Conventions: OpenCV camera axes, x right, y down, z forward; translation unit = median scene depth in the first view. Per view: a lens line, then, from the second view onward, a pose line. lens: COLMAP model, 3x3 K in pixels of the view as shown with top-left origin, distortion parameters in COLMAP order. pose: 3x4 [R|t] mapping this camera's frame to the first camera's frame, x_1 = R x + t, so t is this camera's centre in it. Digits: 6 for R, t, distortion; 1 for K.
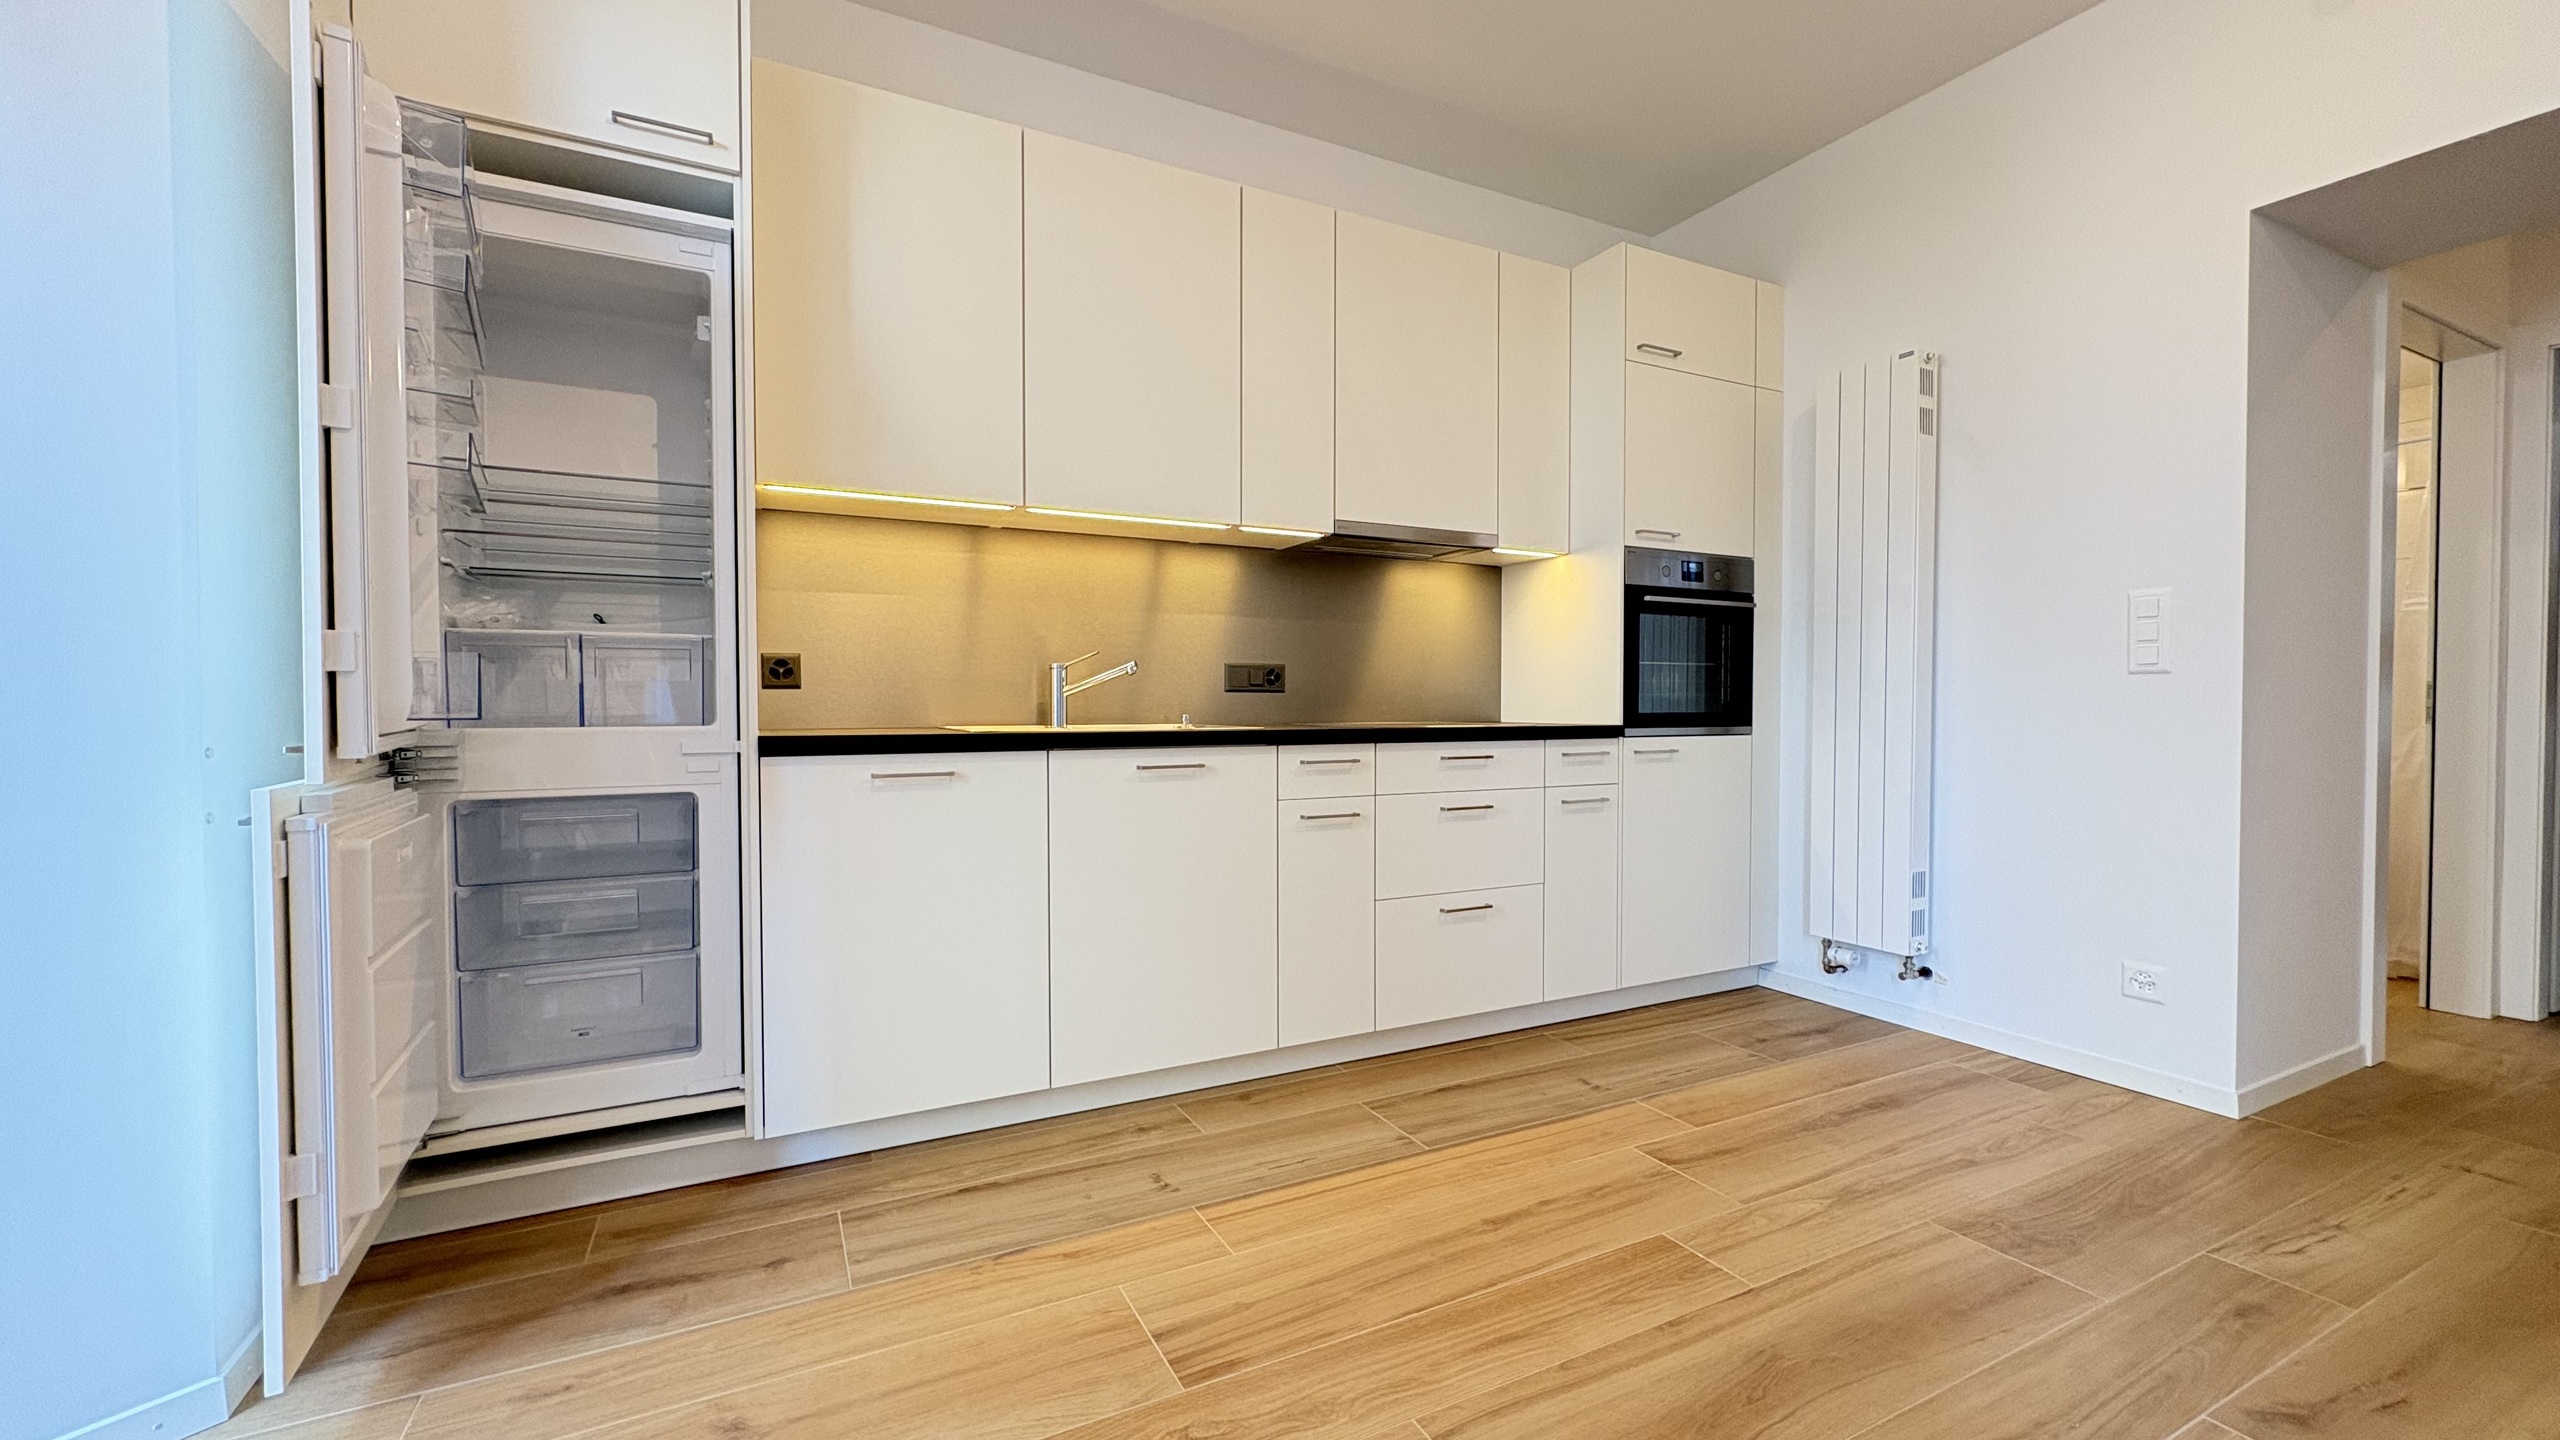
lens RADIAL K [[1014.9, 0, 1248.1], [0, 1014.9, 727.6], [0, 0, 1]] dist [0.000252, -0.000031]
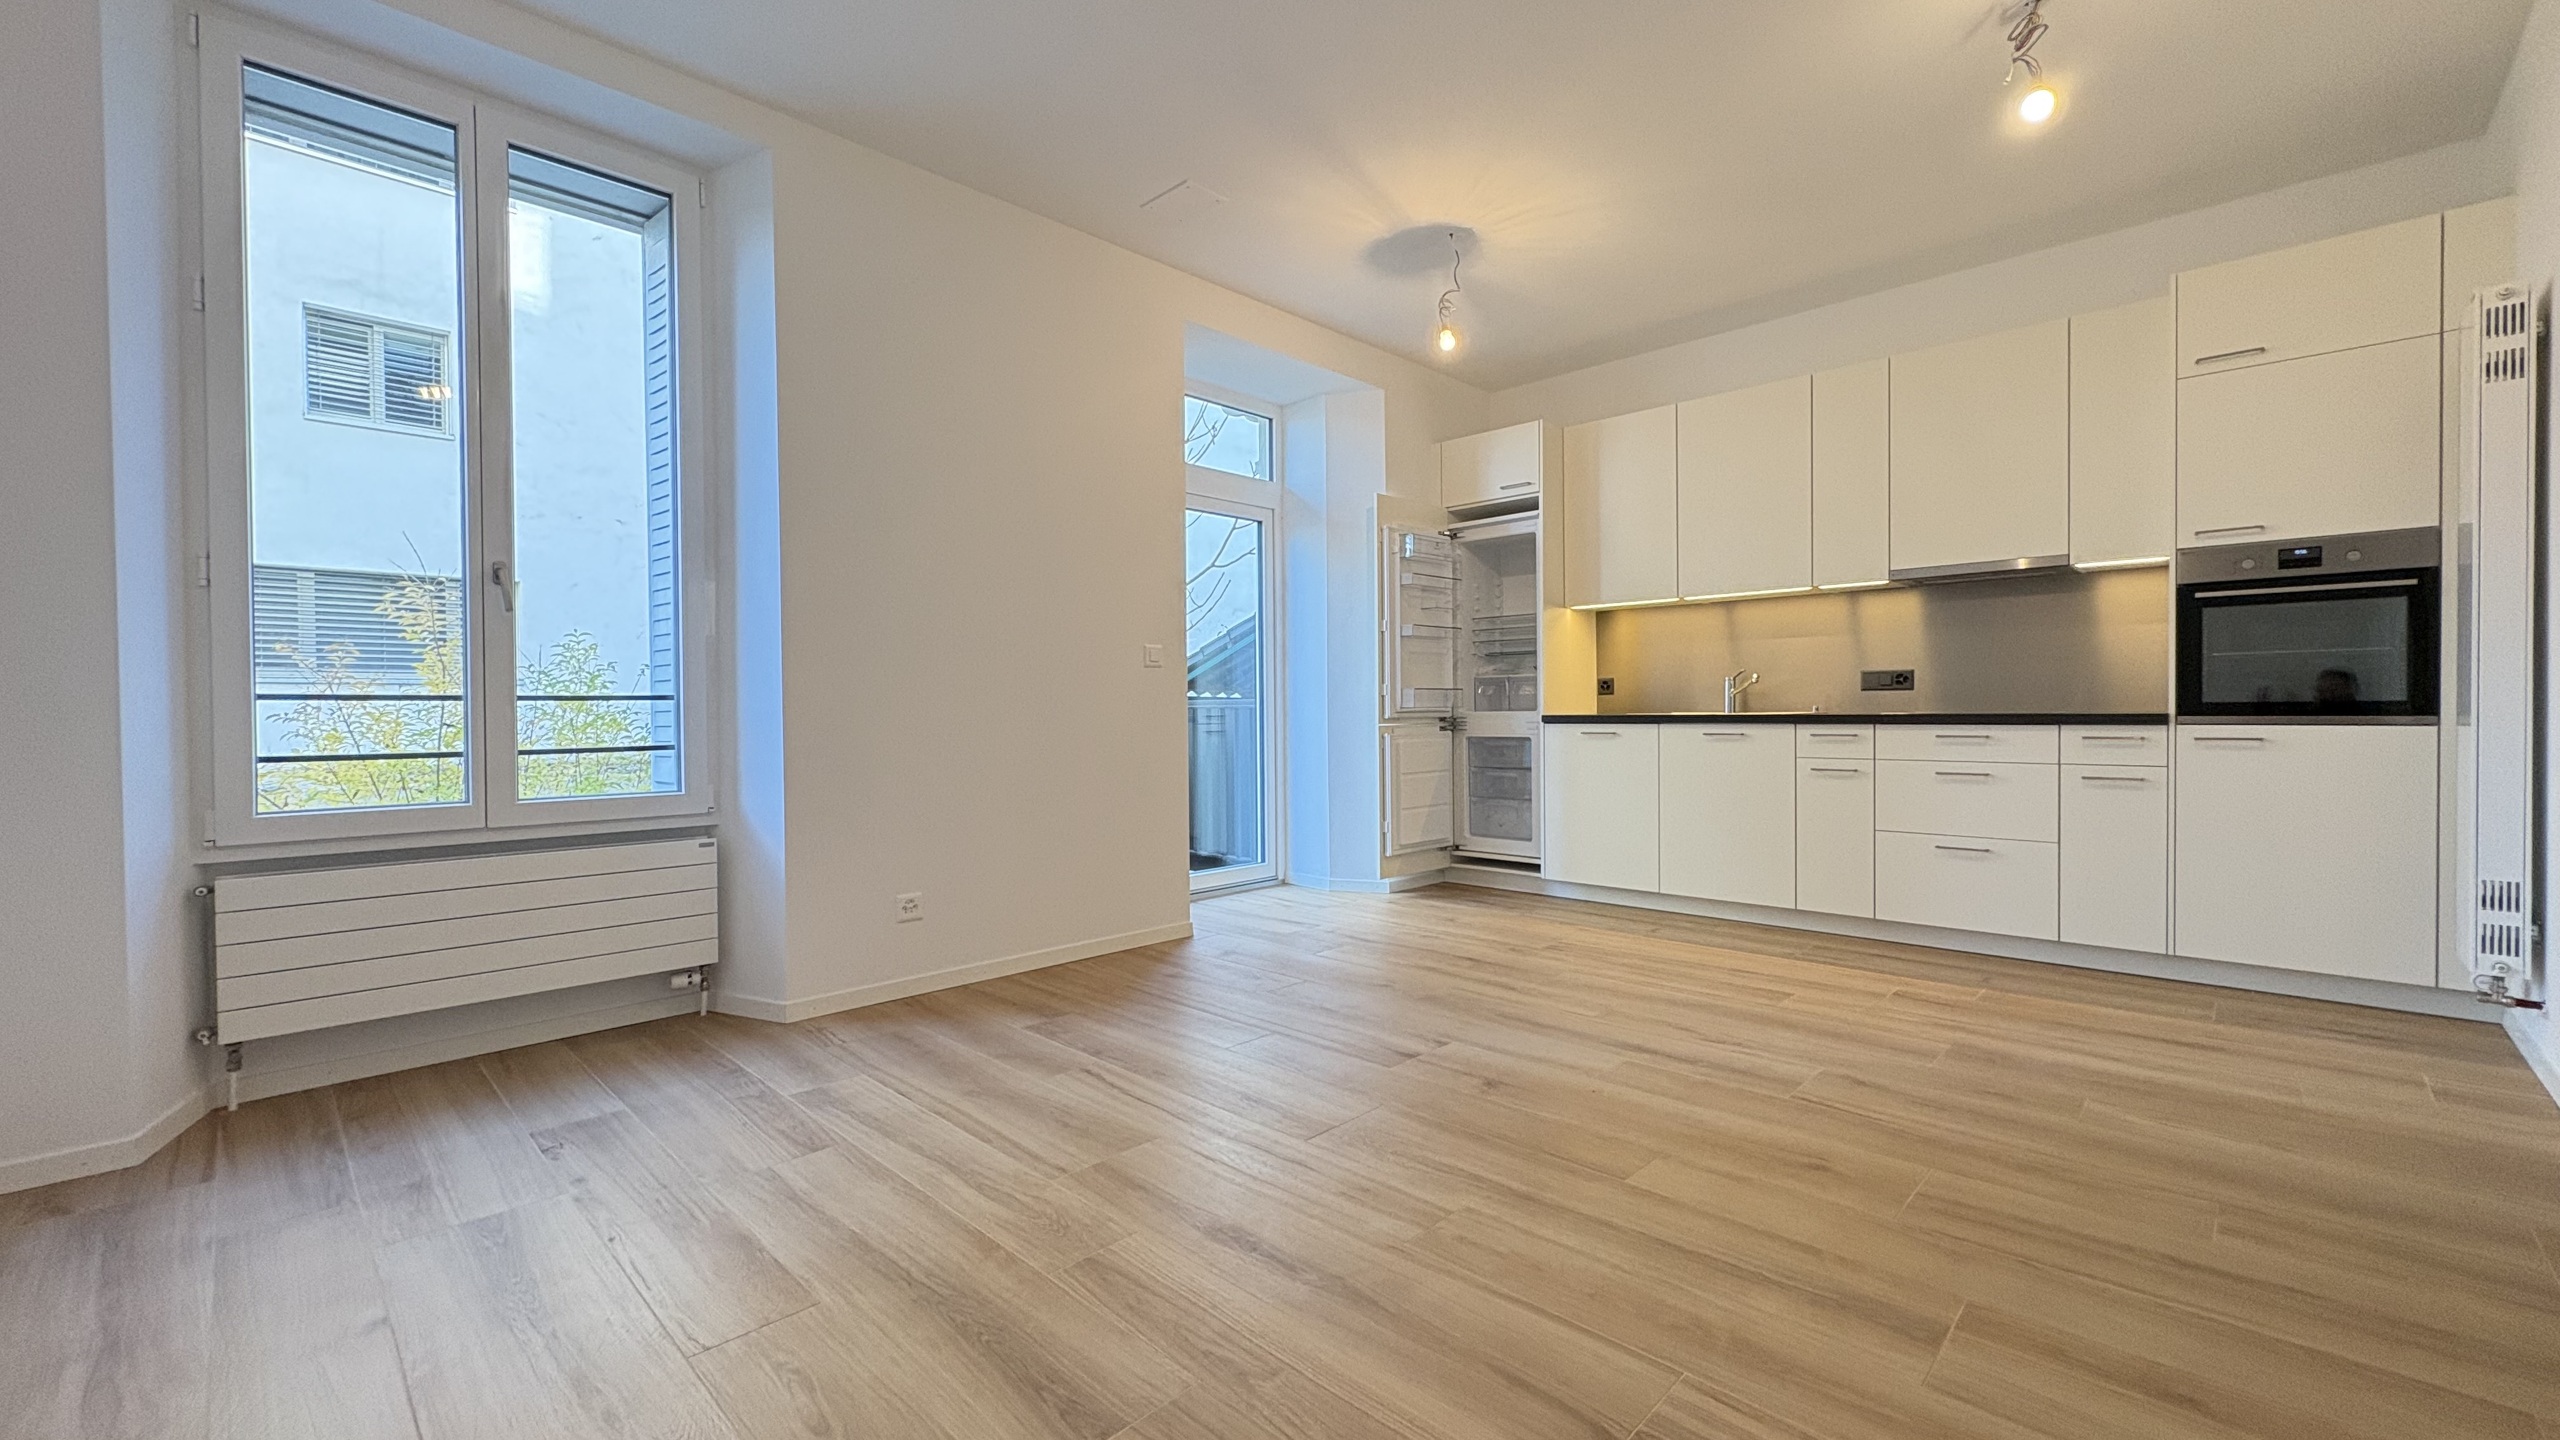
lens RADIAL K [[1033.5, 0, 1290.9], [0, 1033.5, 721.3], [0, 0, 1]] dist [-0.000322, -0.000121]
pose [[0.326955, 0.006530, -0.945017, 1.187491], [-0.013278, 0.999909, 0.002316, 0.017902], [0.944947, 0.011790, 0.327012, -0.283902]]
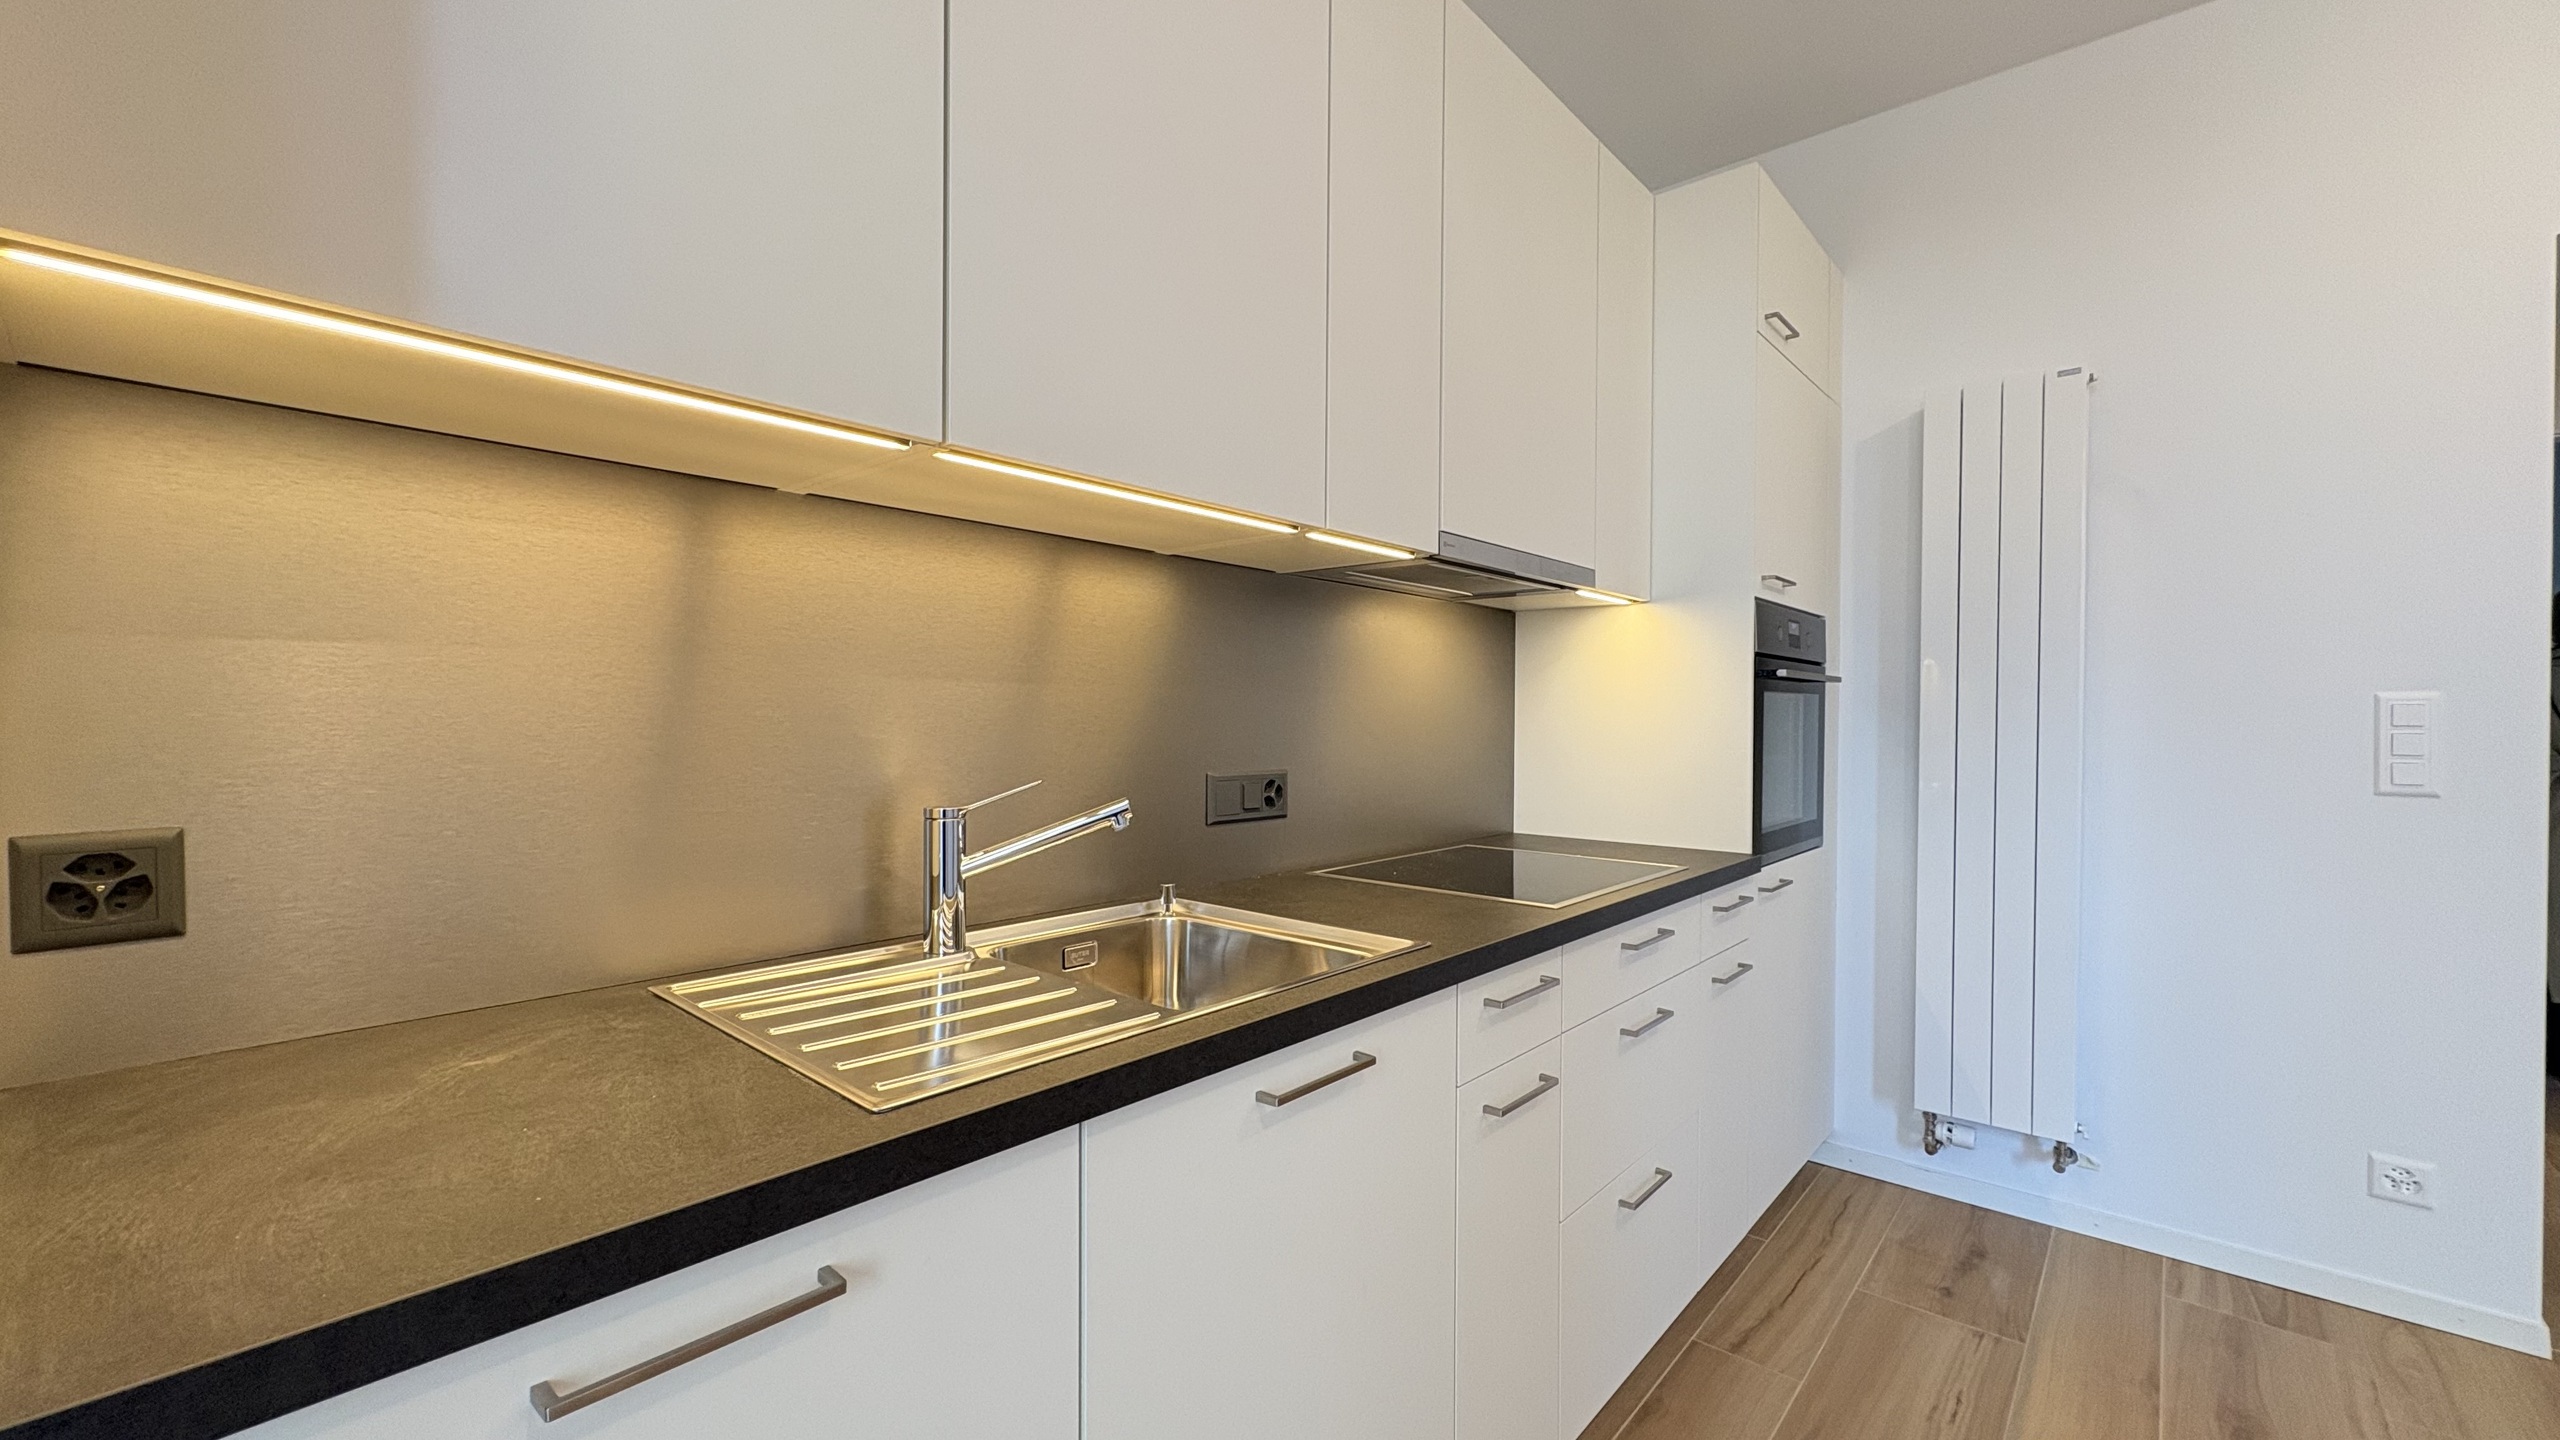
lens RADIAL K [[1051.9, 0, 1287.0], [0, 1051.9, 722.8], [0, 0, 1]] dist [-0.001391, -0.000268]
pose [[0.922196, 0.001377, 0.386719, -0.218803], [0.003564, 0.999921, -0.012060, -0.090590], [-0.386705, 0.012500, 0.922119, 0.493537]]
